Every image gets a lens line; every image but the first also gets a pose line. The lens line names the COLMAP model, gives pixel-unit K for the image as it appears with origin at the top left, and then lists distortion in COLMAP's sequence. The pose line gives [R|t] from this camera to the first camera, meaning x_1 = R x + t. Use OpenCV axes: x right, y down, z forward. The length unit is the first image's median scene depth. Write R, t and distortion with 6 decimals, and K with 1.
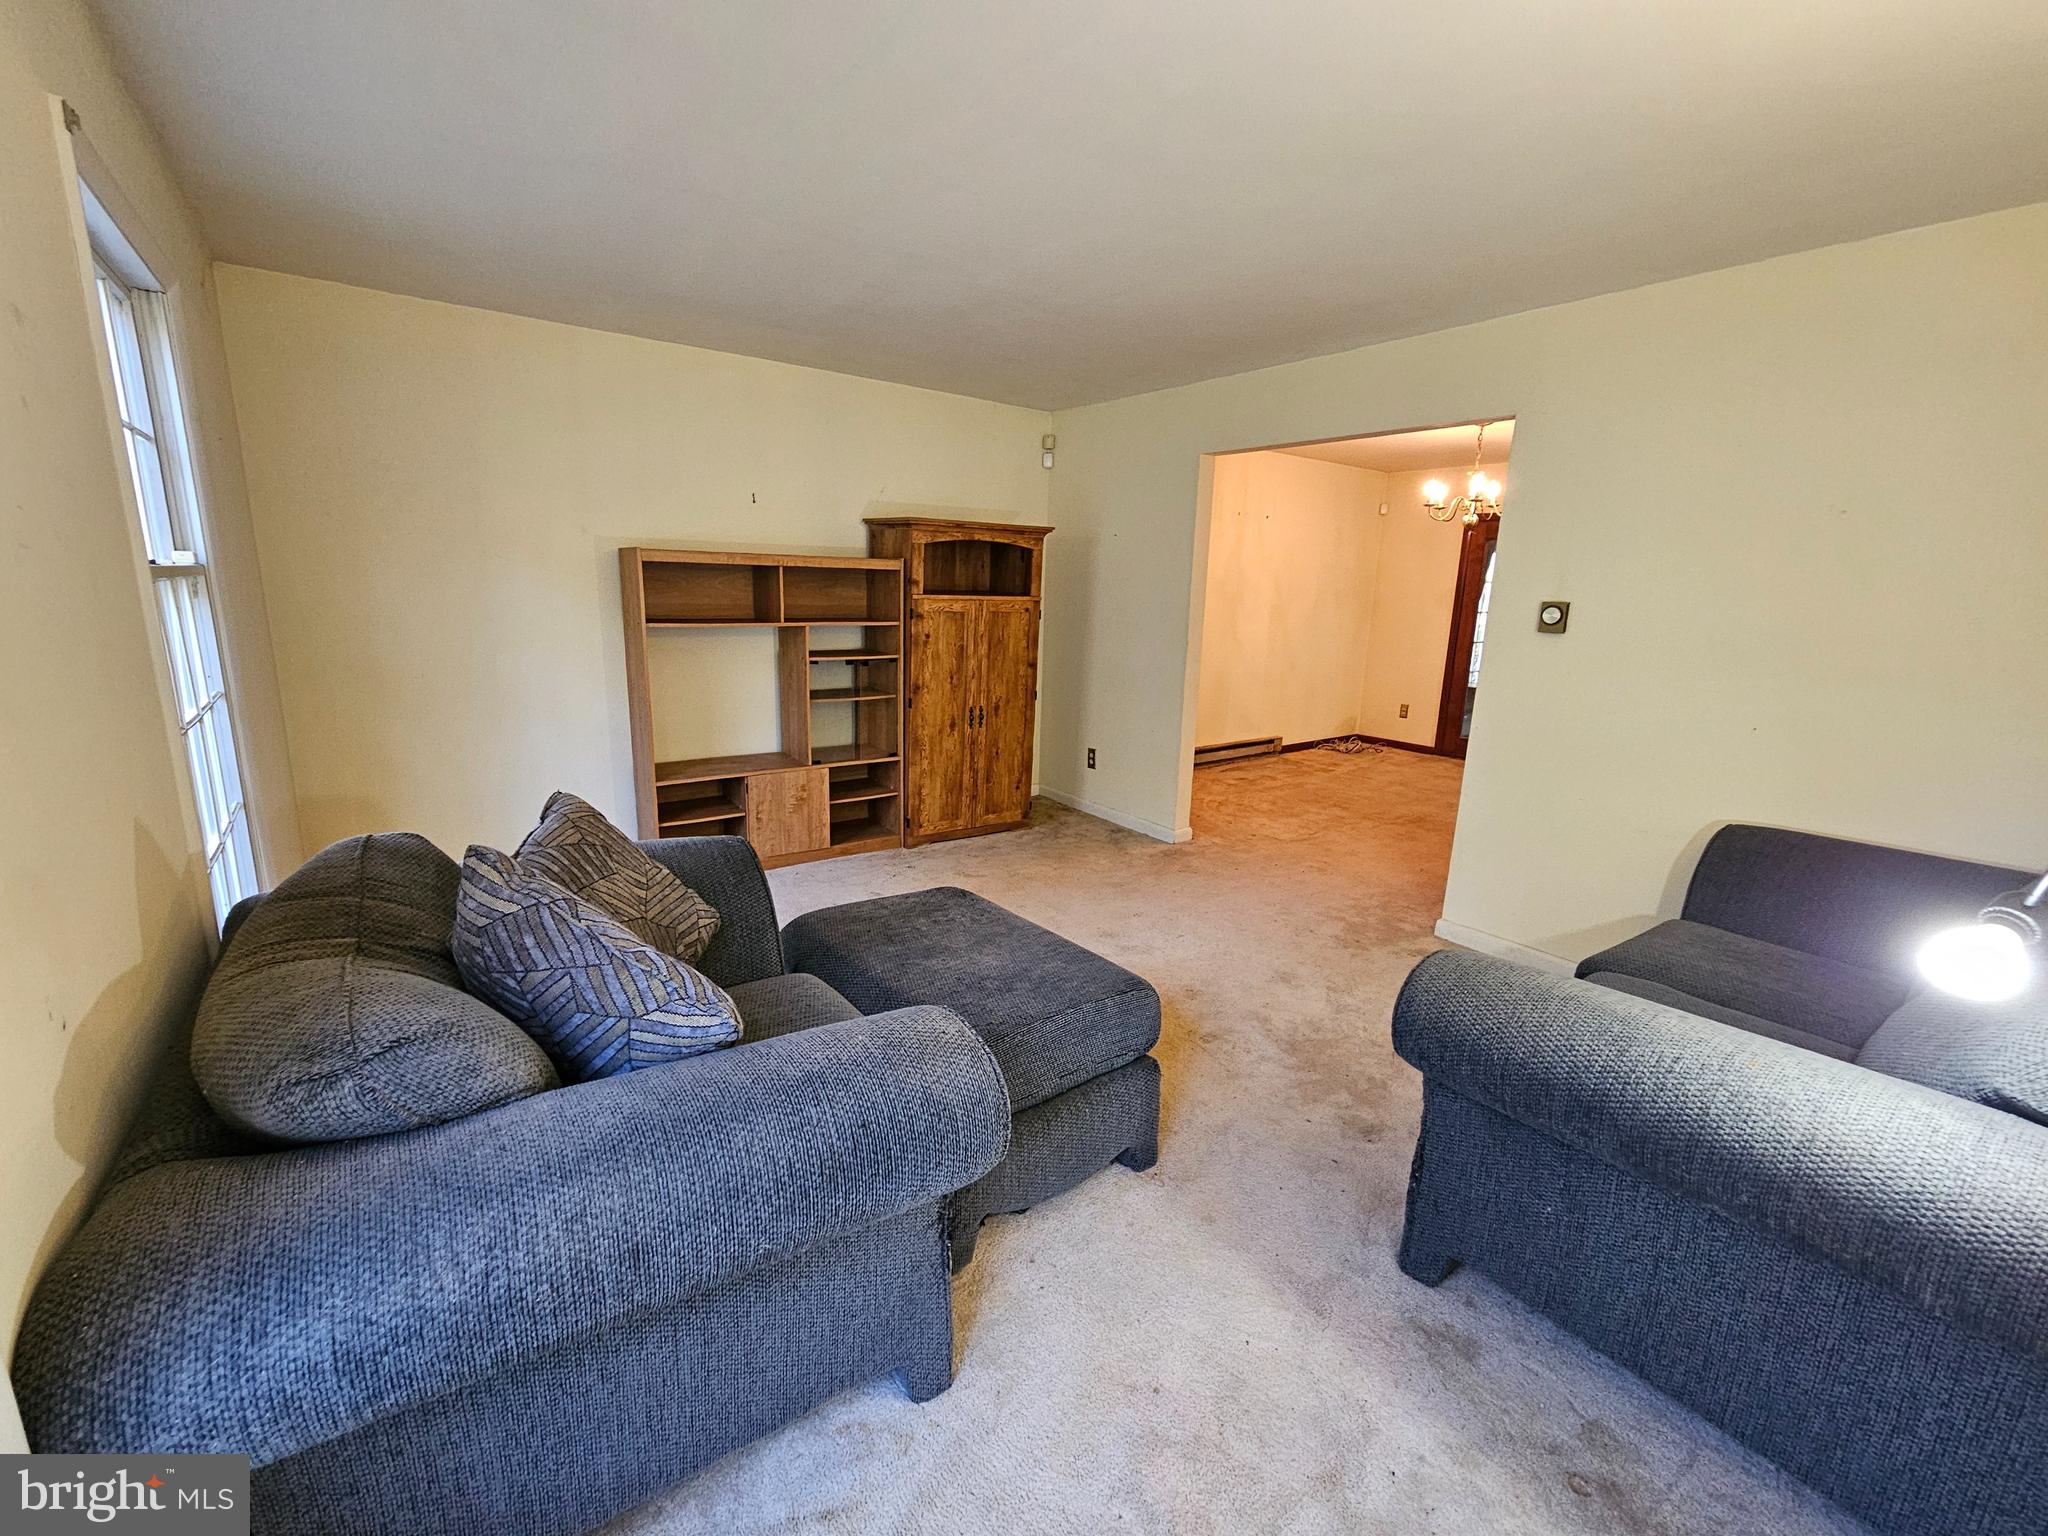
lens RADIAL K [[841.4, 0, 1015.6], [0, 841.4, 768.9], [0, 0, 1]] dist [0.000611, 0.000005]
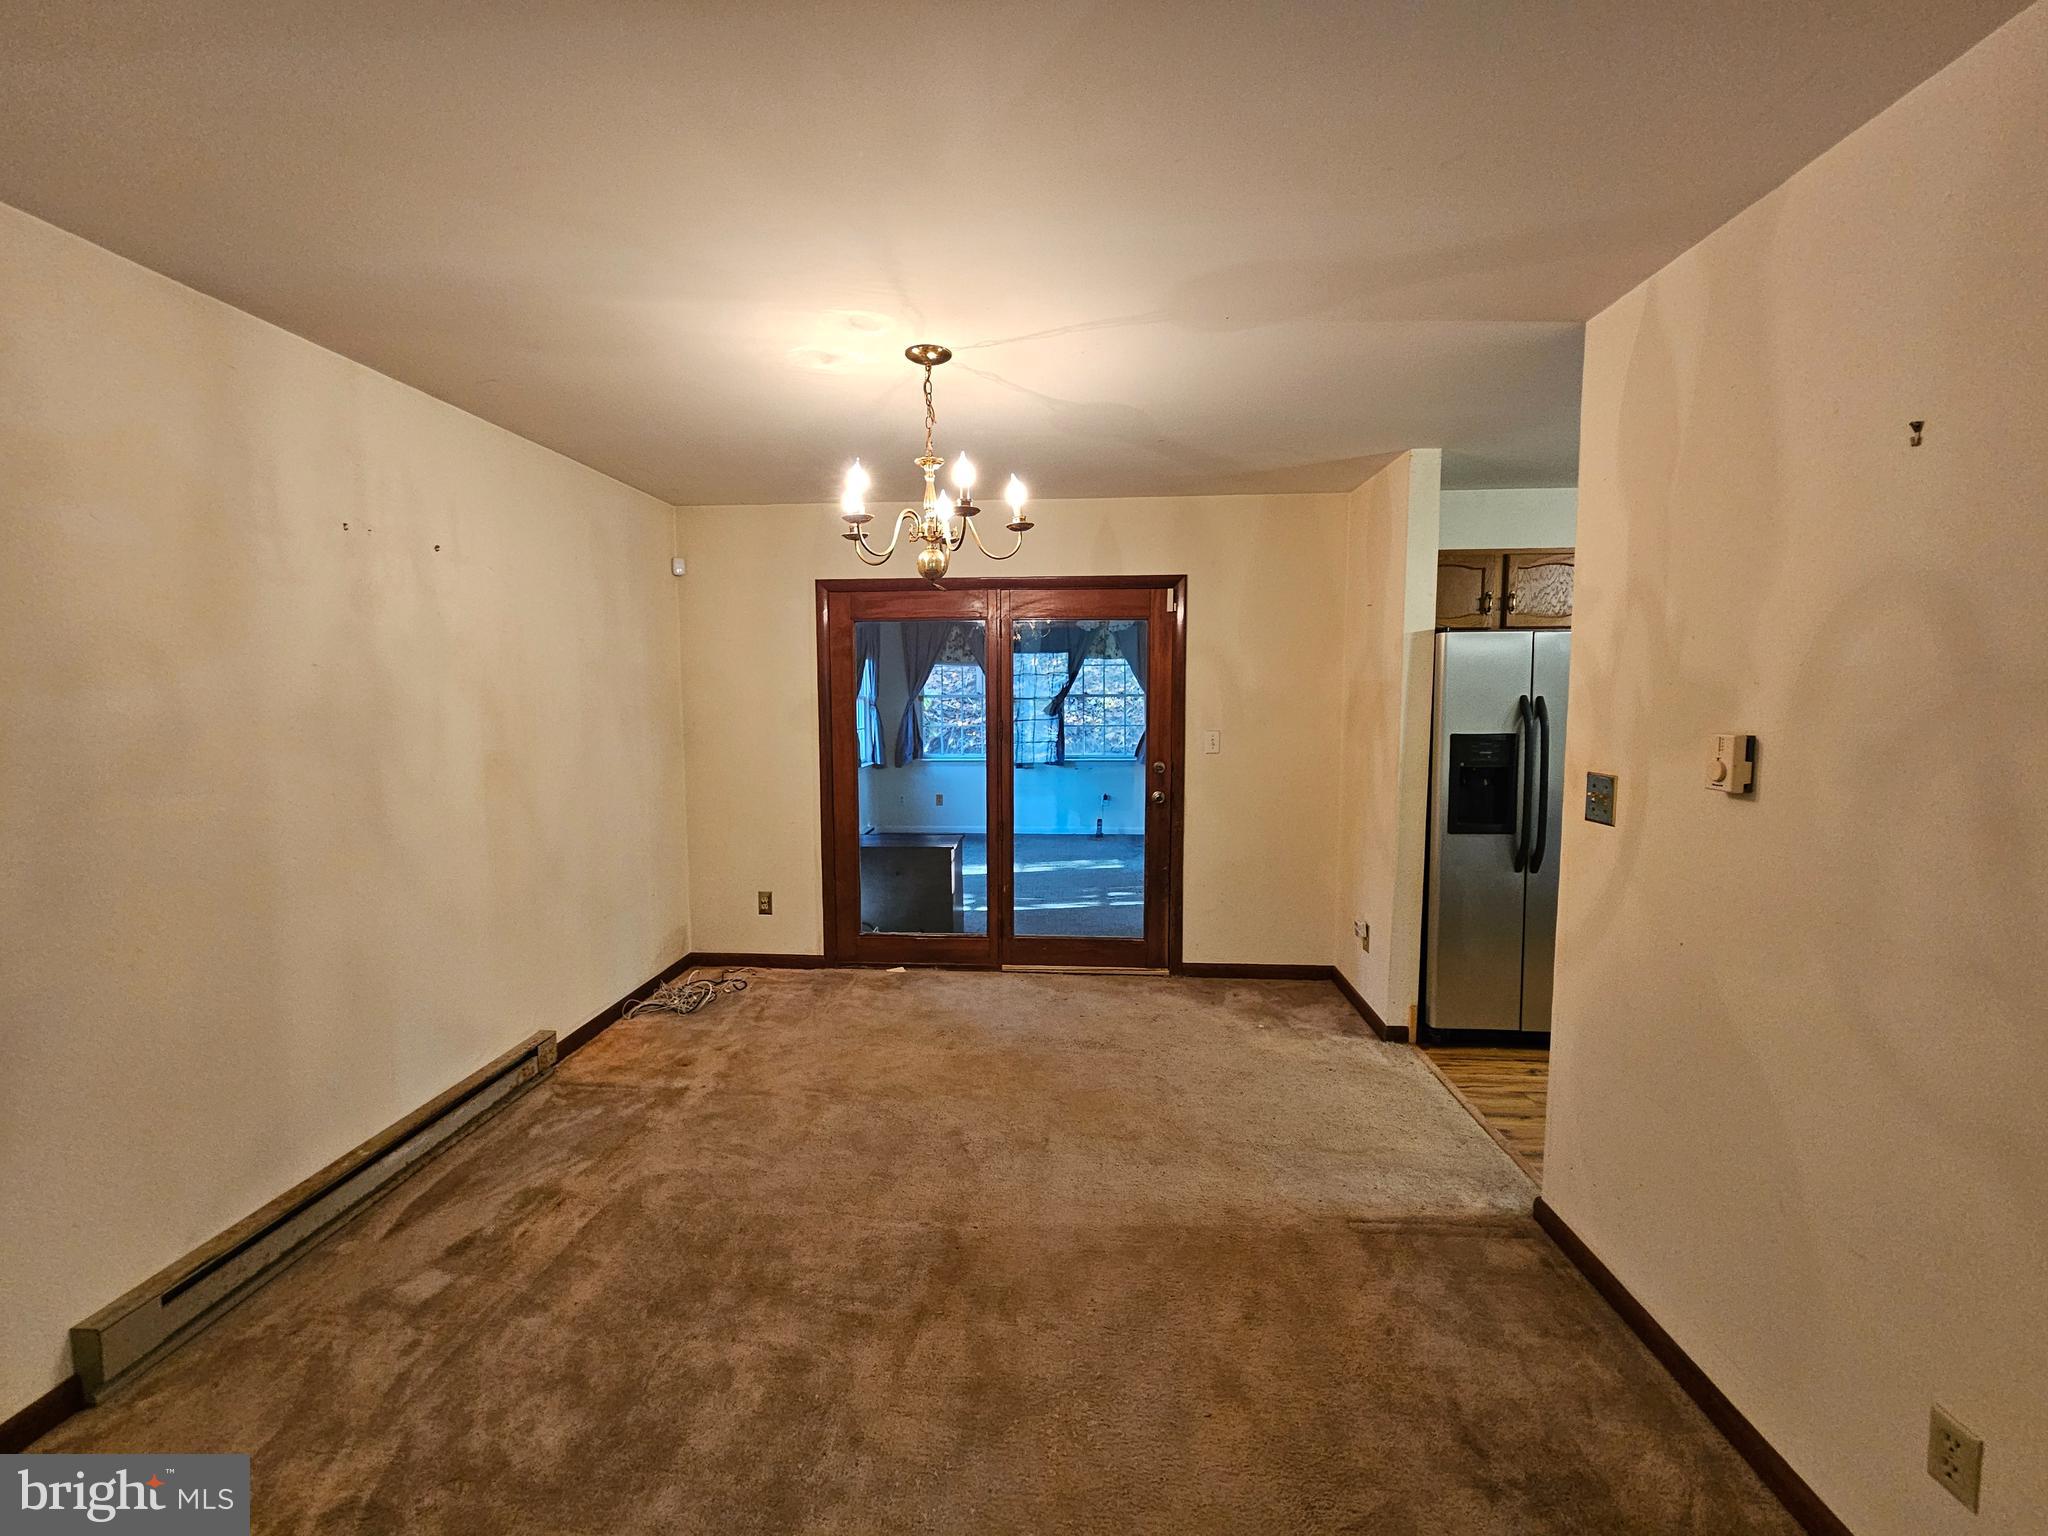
lens RADIAL K [[841.4, 0, 1020.4], [0, 841.4, 760.6], [0, 0, 1]] dist [0.000611, 0.000005]
pose [[0.660078, -0.096959, 0.744913, 0.158562], [0.187503, 0.981513, -0.038394, -0.118901], [-0.727420, 0.165017, 0.666056, 0.489554]]
